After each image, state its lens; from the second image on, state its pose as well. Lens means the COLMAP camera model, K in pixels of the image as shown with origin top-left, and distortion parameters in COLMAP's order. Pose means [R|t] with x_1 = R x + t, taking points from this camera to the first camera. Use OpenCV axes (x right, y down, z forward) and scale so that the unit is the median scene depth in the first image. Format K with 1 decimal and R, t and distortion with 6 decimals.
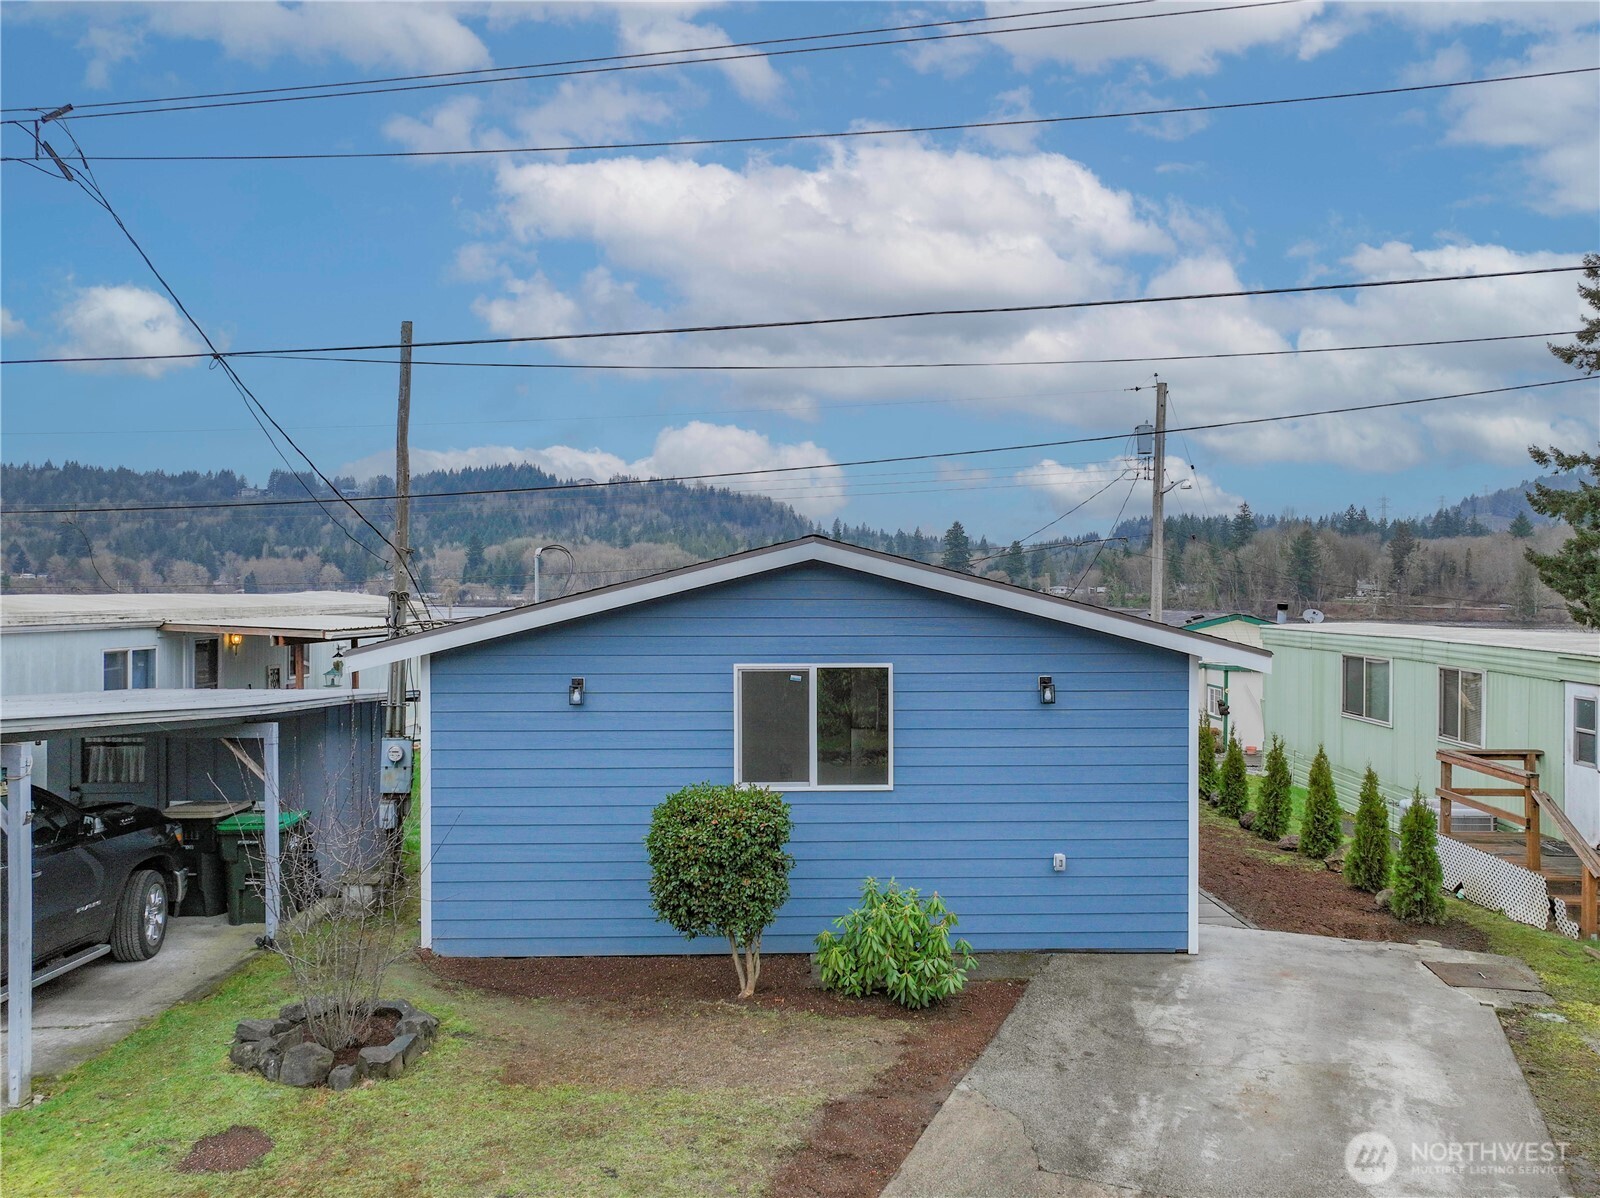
lens RADIAL K [[1167.3, 0, 803.1], [0, 1167.3, 598.8], [0, 0, 1]] dist [-0.002532, 0.021738]
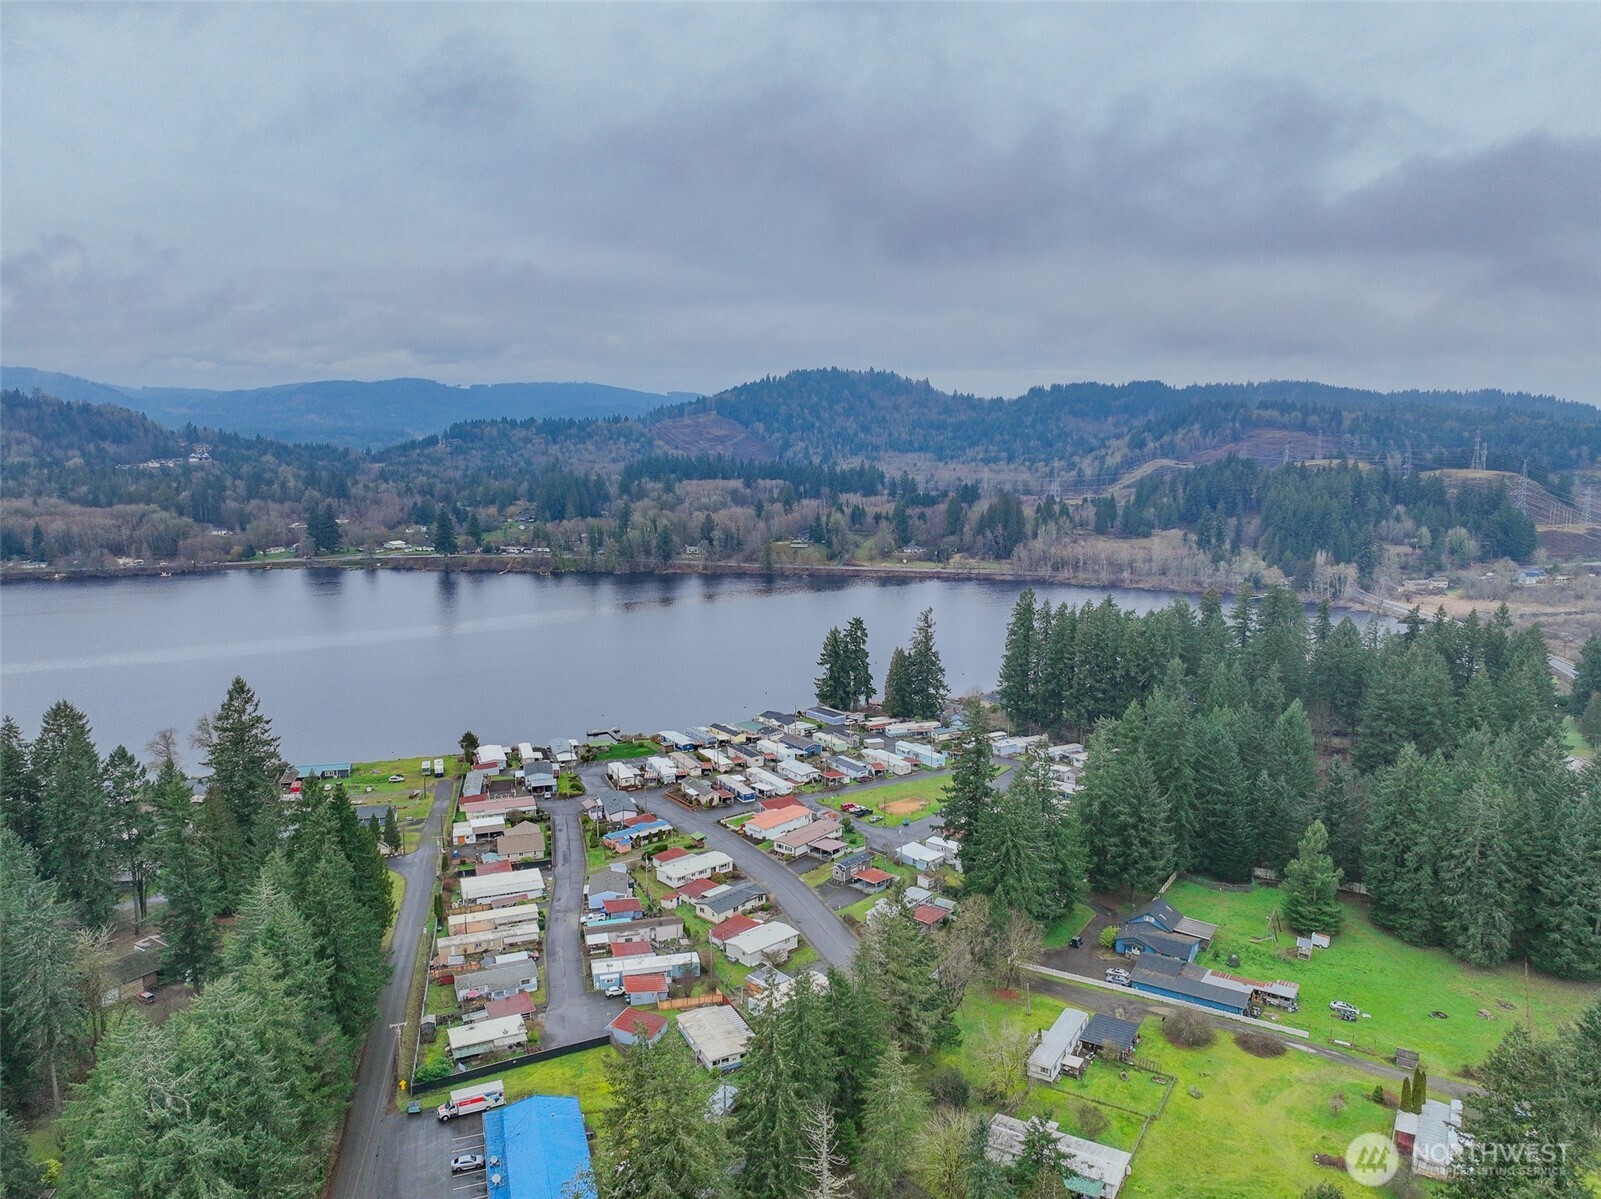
lens RADIAL K [[1168.0, 0, 808.5], [0, 1168.0, 603.1], [0, 0, 1]] dist [-0.002532, 0.021738]
pose [[0.808760, -0.096095, 0.580235, -0.215129], [0.004013, 0.987440, 0.157941, -0.104871], [-0.588125, -0.125408, 0.798988, -0.284638]]
